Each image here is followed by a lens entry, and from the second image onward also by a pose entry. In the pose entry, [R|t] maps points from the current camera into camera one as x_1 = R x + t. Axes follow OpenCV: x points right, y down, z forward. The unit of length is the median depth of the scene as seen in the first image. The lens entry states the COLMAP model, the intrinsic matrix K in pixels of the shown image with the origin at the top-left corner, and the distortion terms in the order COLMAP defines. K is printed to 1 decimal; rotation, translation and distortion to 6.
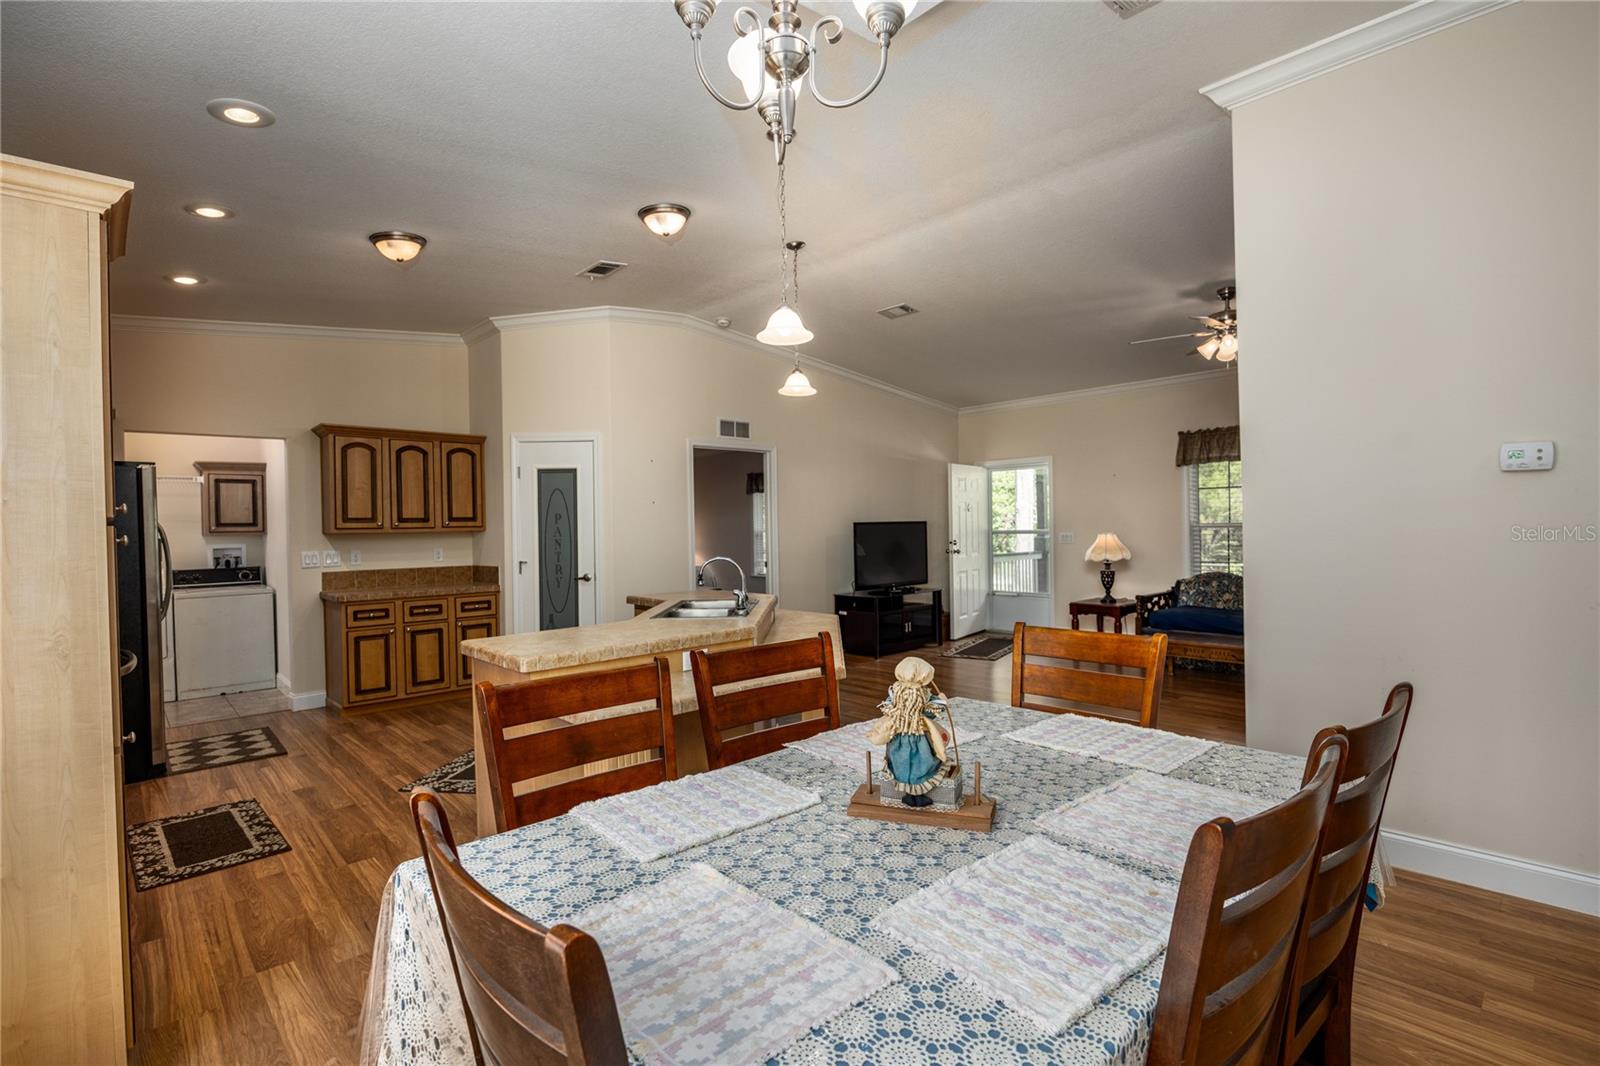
lens RADIAL K [[731.5, 0, 804.5], [0, 731.5, 544.5], [0, 0, 1]] dist [-0.011268, 0.001094]
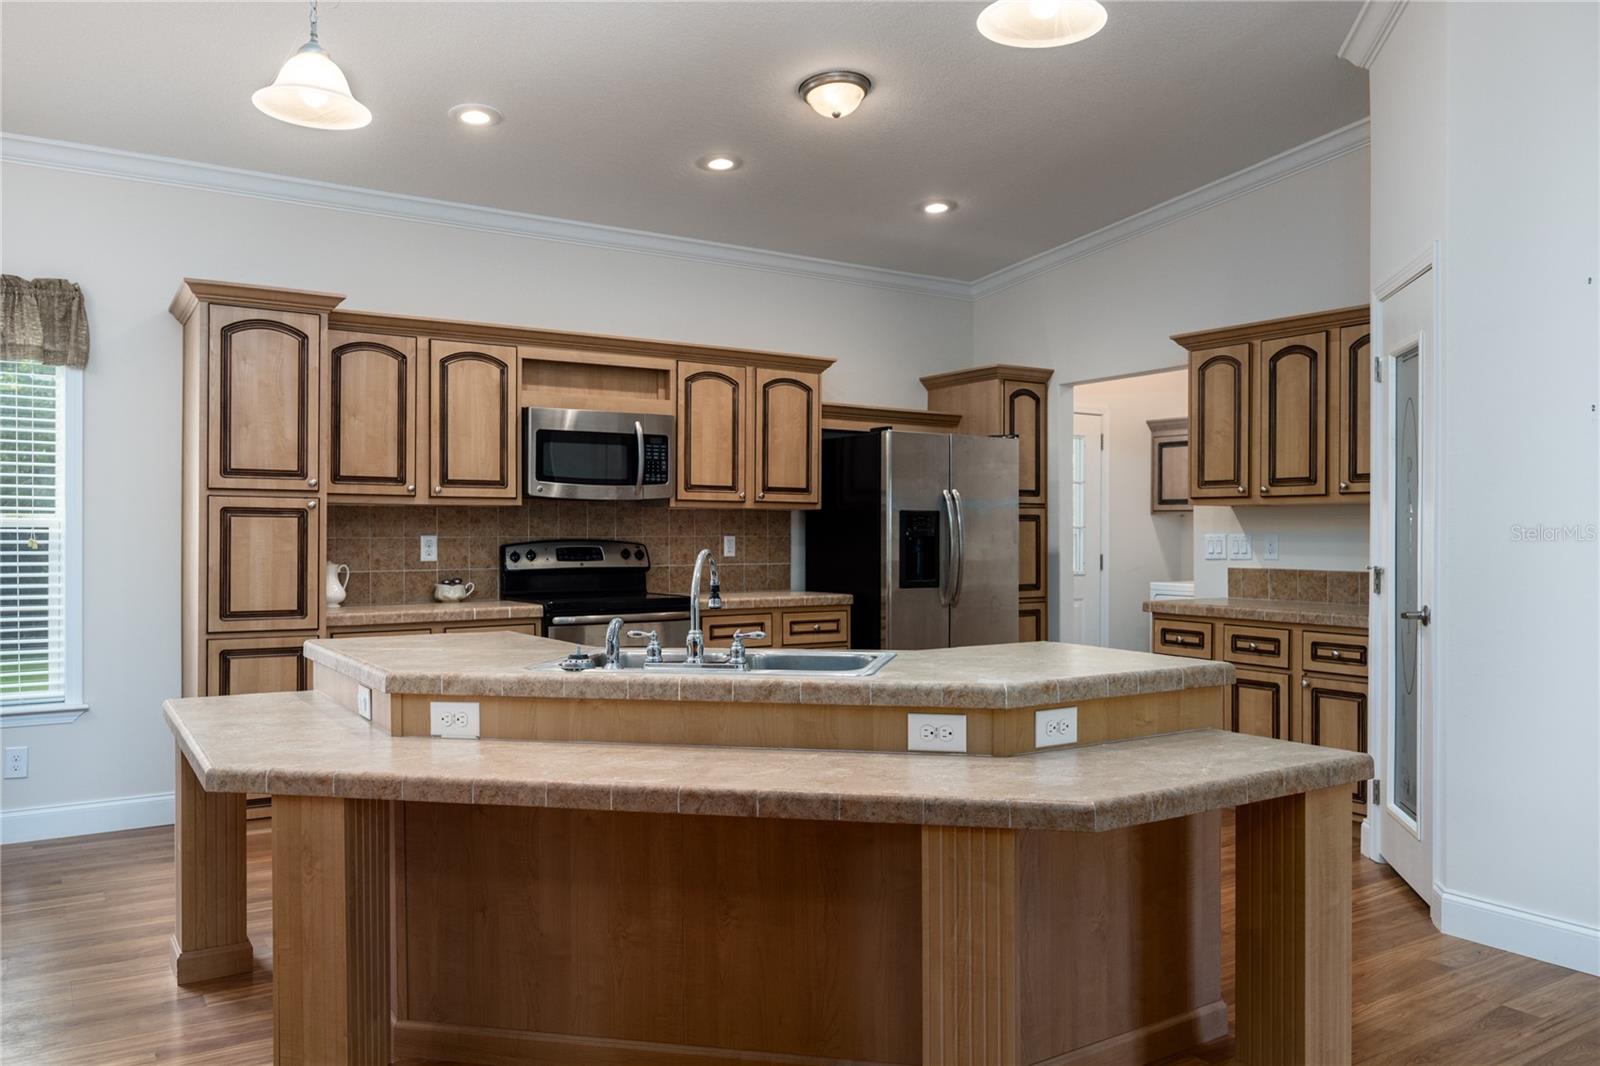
lens RADIAL K [[1232.0, 0, 814.9], [0, 1232.0, 521.9], [0, 0, 1]] dist [0.020832, -0.011288]
pose [[-0.172564, 0.010982, -0.984937, 0.333246], [-0.028718, 0.999457, 0.016176, -0.005772], [0.984580, 0.031077, -0.172154, 0.674353]]
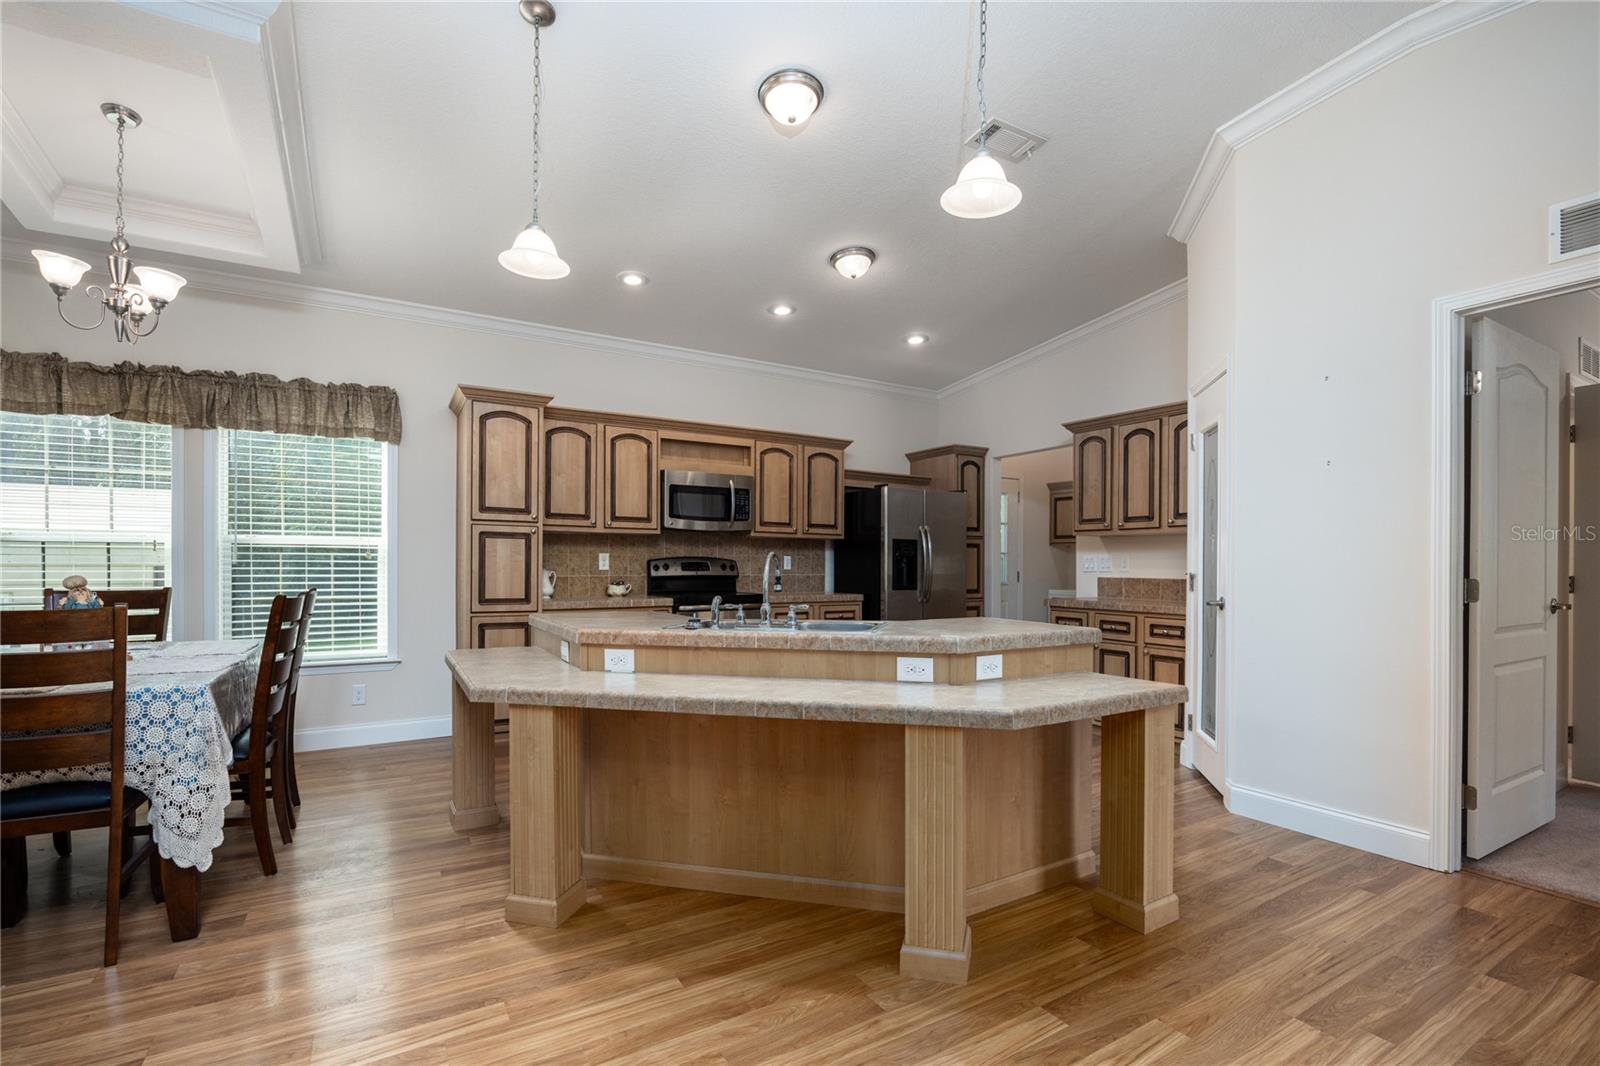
lens RADIAL K [[760.9, 0, 816.4], [0, 760.9, 556.5], [0, 0, 1]] dist [0.001826, -0.001478]
pose [[-0.203347, 0.011986, -0.979033, 0.333014], [-0.032443, 0.999294, 0.018972, 0.004704], [0.978569, 0.035621, -0.202814, 0.674967]]
